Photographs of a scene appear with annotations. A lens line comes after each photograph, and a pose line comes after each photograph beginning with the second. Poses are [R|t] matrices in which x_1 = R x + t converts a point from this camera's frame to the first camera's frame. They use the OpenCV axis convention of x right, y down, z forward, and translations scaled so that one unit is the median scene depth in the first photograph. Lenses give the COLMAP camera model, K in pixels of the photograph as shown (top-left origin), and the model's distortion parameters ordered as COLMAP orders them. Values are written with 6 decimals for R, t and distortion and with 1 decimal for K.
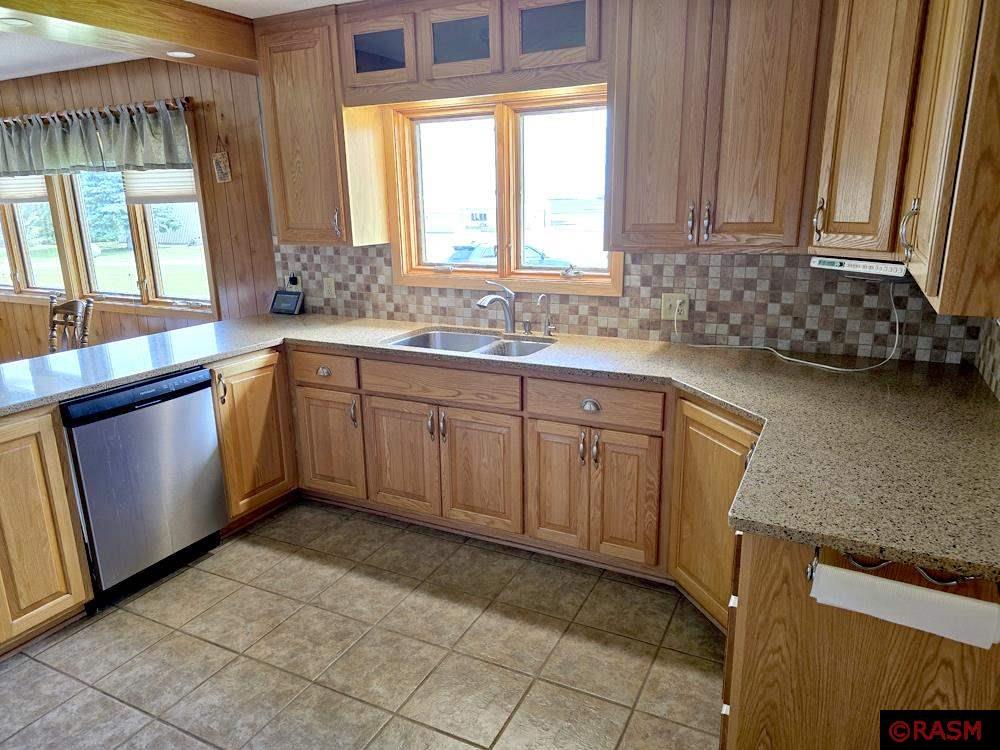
lens RADIAL K [[665.7, 0, 503.4], [0, 665.7, 377.5], [0, 0, 1]] dist [0.080439, -0.072144]
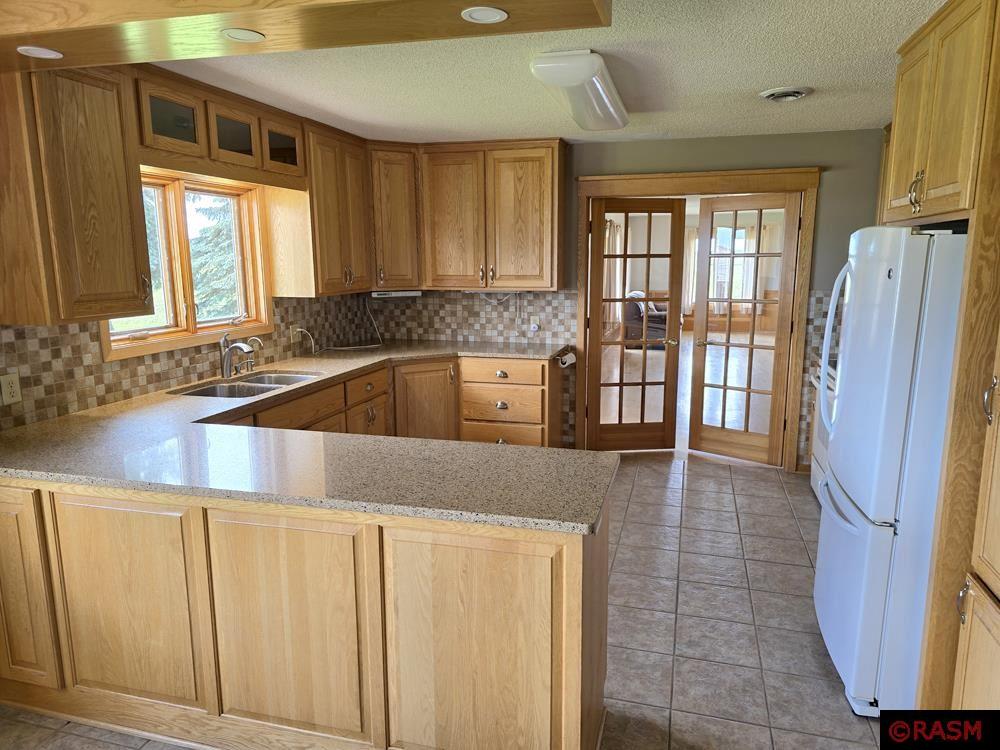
lens RADIAL K [[665.7, 0, 503.4], [0, 665.7, 377.5], [0, 0, 1]] dist [0.080439, -0.072144]
pose [[-0.191431, -0.161478, 0.968132, -1.150712], [0.255236, 0.944249, 0.207963, -0.179352], [-0.947739, 0.286913, -0.139543, 0.685710]]
